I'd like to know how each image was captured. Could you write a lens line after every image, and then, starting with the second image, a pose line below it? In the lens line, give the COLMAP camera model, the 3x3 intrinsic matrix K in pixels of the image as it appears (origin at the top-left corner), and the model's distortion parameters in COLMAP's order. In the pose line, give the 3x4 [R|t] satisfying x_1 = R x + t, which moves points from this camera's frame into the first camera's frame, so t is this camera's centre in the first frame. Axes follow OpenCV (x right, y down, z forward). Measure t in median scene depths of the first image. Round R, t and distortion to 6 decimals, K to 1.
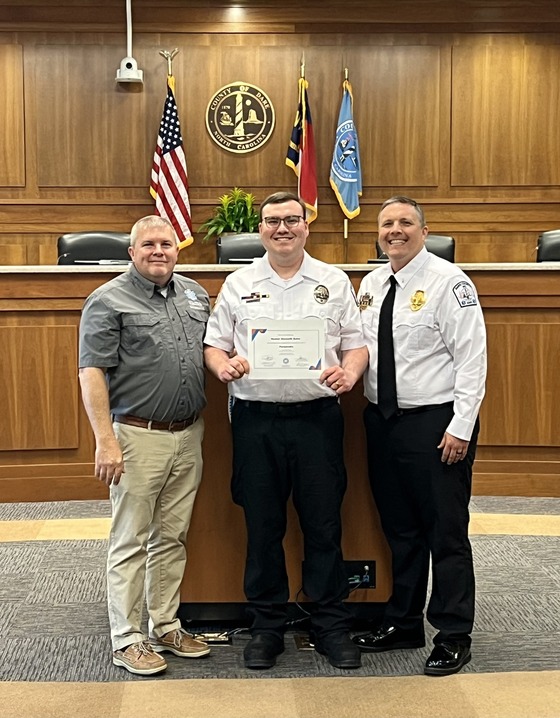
lens RADIAL K [[1533.1, 0, 272.0], [0, 1533.1, 340.5], [0, 0, 1]] dist [0.141903, 0.000000]
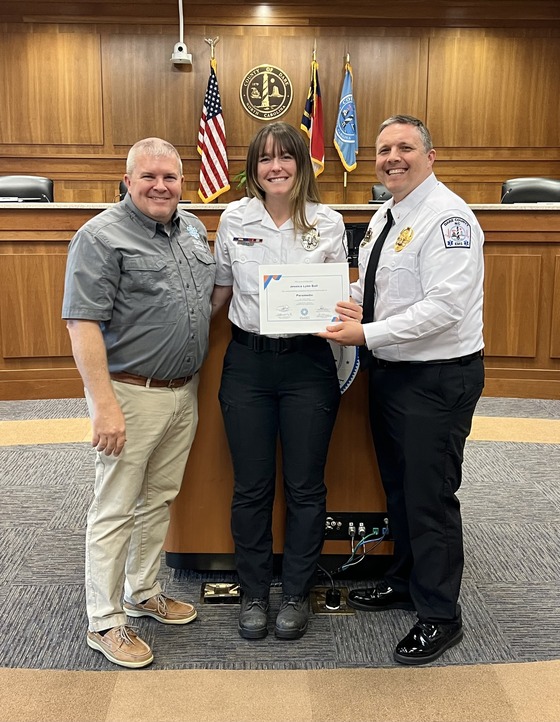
lens RADIAL K [[925.9, 0, 270.2], [0, 925.9, 351.2], [0, 0, 1]] dist [0.065355, 0.000000]
pose [[0.999770, 0.010874, -0.018488, -0.000320], [-0.008944, 0.994802, 0.101435, -0.006094], [0.019494, -0.101246, 0.994670, 0.195362]]
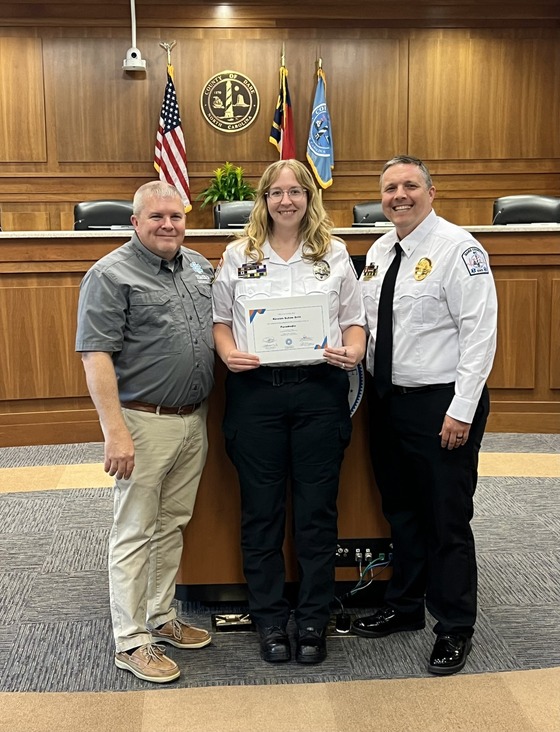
lens RADIAL K [[1113.6, 0, 280.2], [0, 1113.6, 363.3], [0, 0, 1]] dist [0.100892, 0.000000]
pose [[0.999372, -0.011499, 0.033527, -0.013833], [0.009023, 0.997285, 0.073078, -0.008283], [-0.034276, -0.072730, 0.996763, 0.138040]]
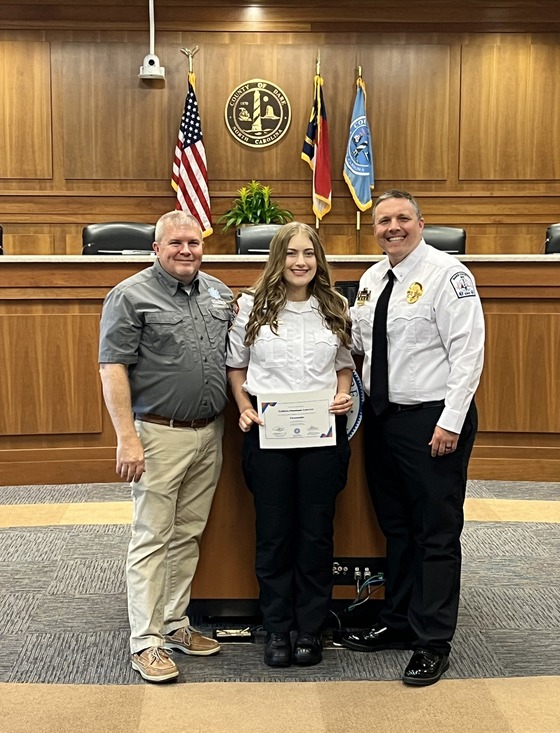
lens RADIAL K [[1391.2, 0, 273.3], [0, 1391.2, 362.6], [0, 0, 1]] dist [0.134202, 0.000000]
pose [[0.999972, 0.004666, -0.005843, -0.004054], [-0.004496, 0.999575, 0.028790, -0.003216], [0.005975, -0.028763, 0.999568, 0.048442]]
